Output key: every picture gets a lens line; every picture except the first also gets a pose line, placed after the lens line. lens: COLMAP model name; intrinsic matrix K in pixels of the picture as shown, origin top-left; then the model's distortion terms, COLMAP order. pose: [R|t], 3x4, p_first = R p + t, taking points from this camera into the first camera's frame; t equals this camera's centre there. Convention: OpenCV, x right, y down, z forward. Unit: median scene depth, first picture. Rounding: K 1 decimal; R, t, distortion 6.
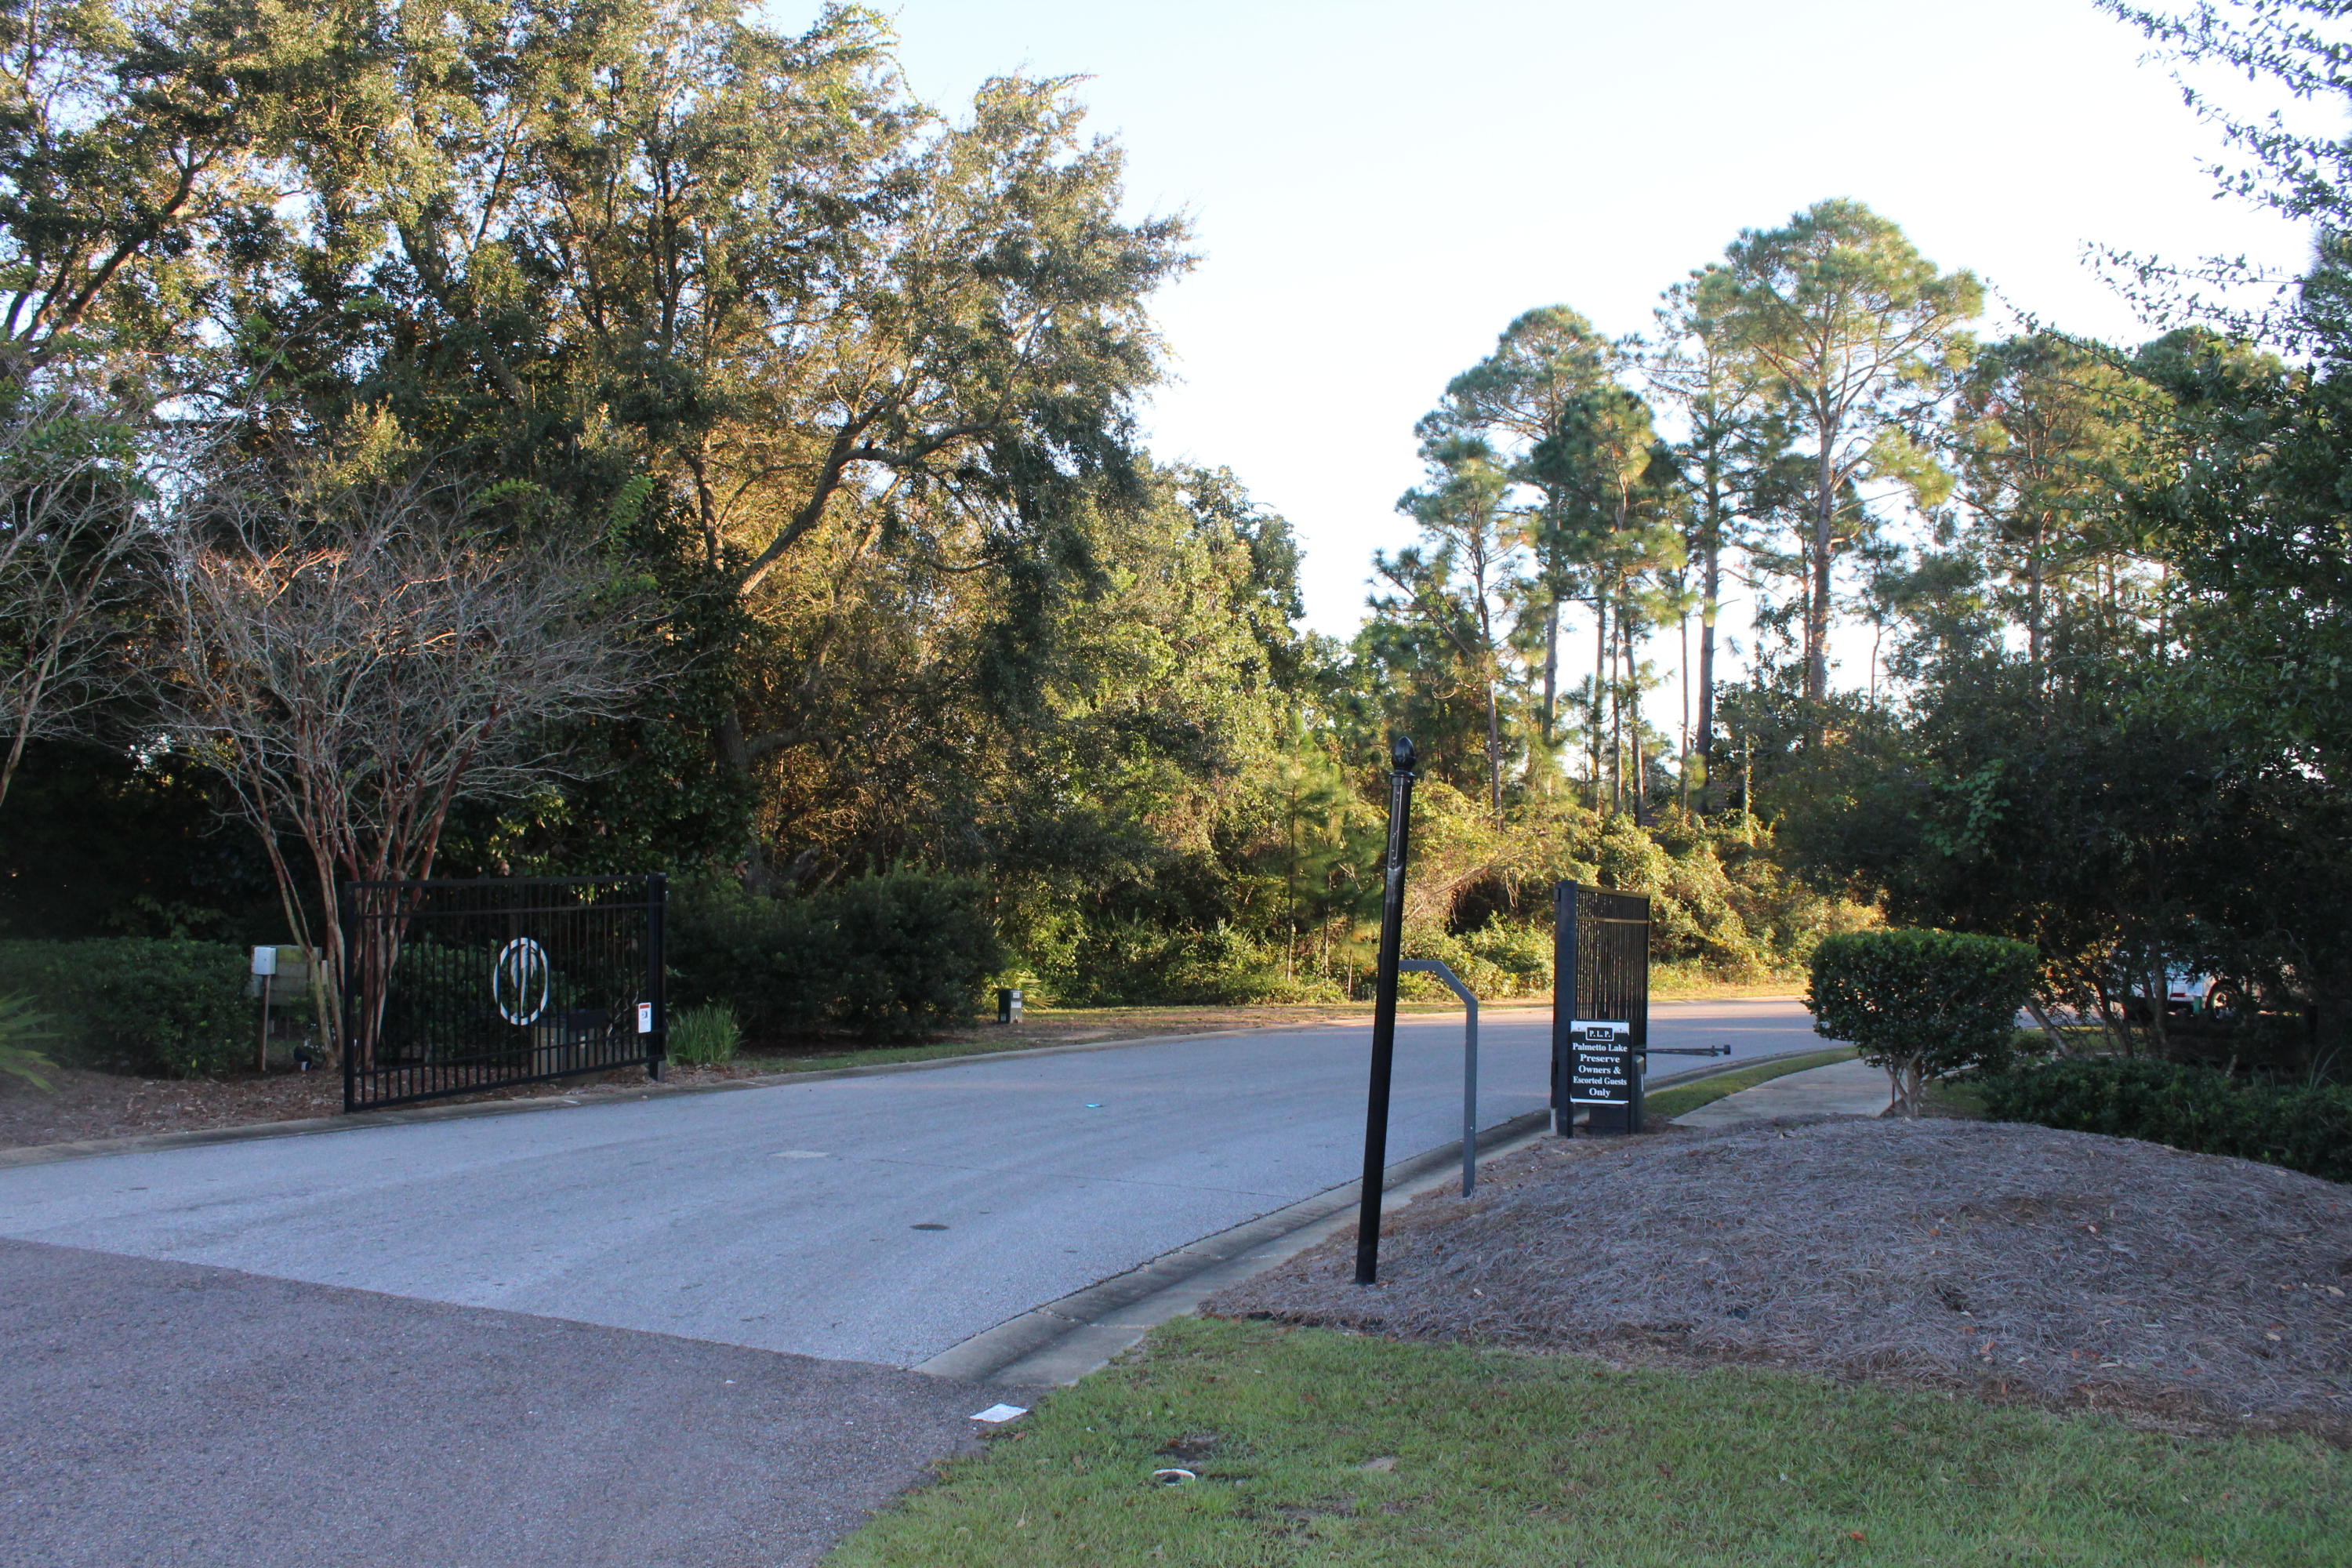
lens RADIAL K [[1968.5, 0, 1156.7], [0, 1968.5, 789.2], [0, 0, 1]] dist [-0.164451, 0.151244]
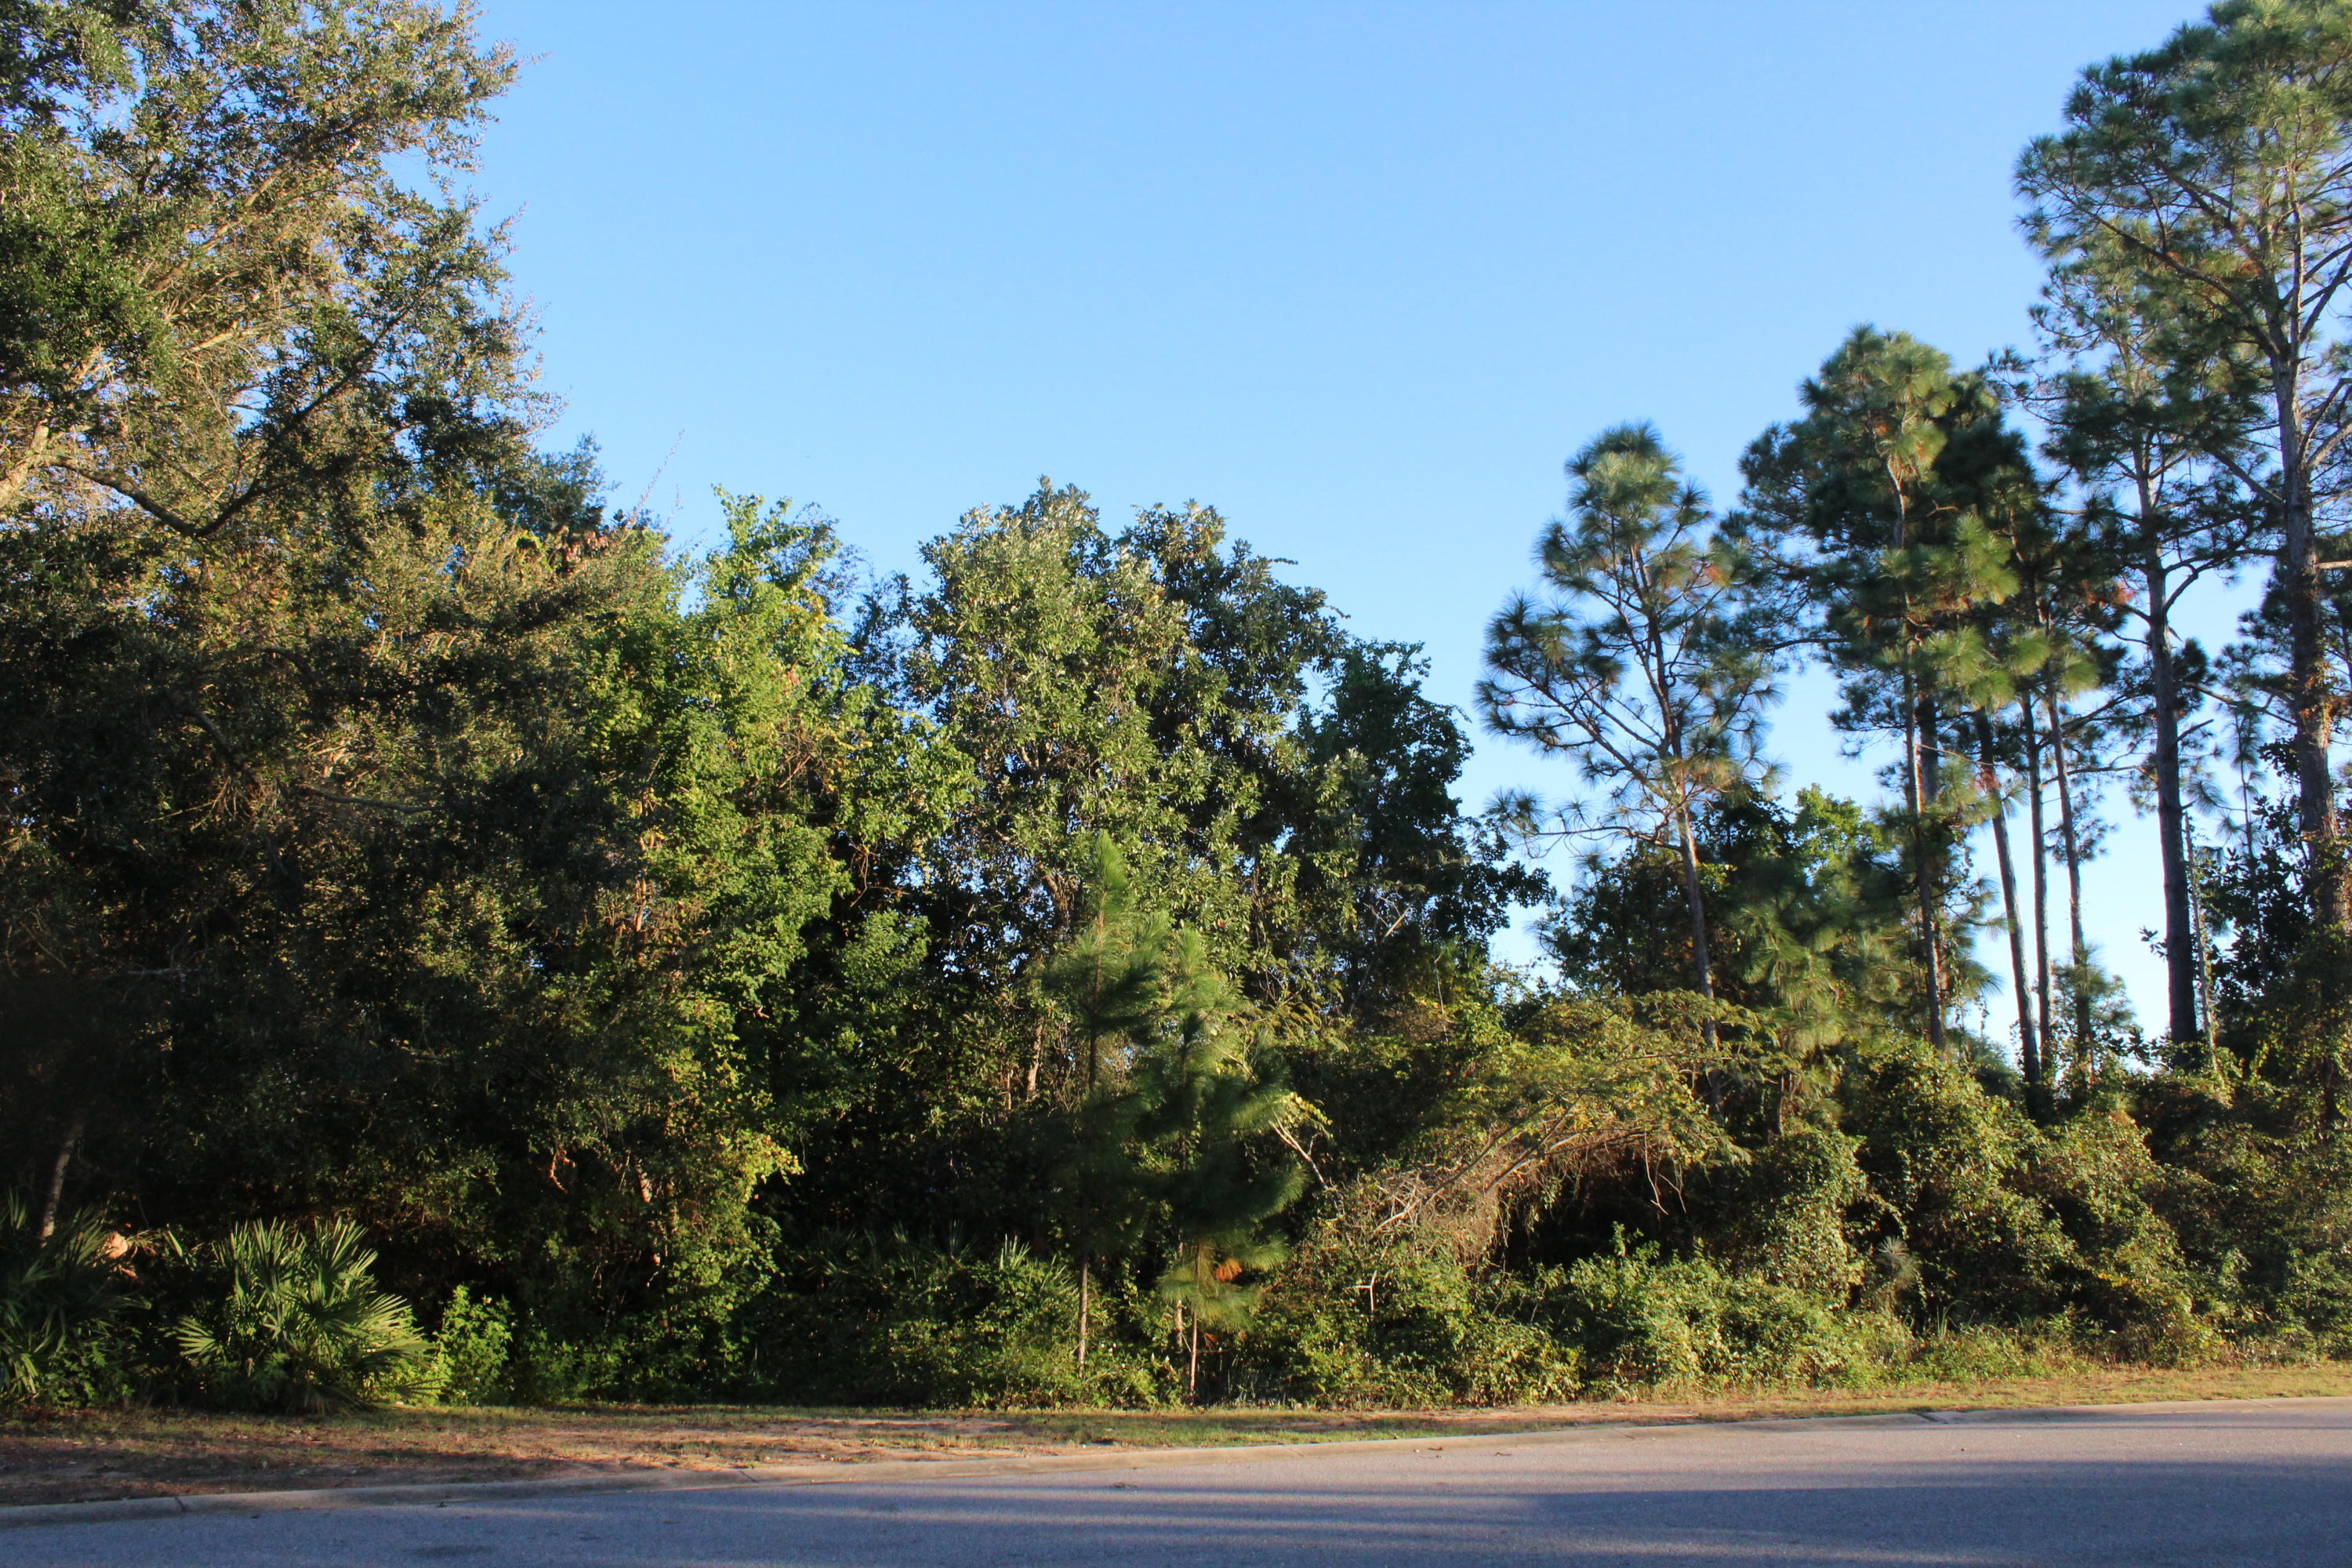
lens RADIAL K [[1968.5, 0, 1156.7], [0, 1968.5, 789.2], [0, 0, 1]] dist [-0.164451, 0.151244]
pose [[0.954367, -0.070041, -0.290307, 0.296357], [0.017532, 0.983571, -0.179667, 0.054326], [0.298122, 0.166378, 0.939916, 0.639068]]
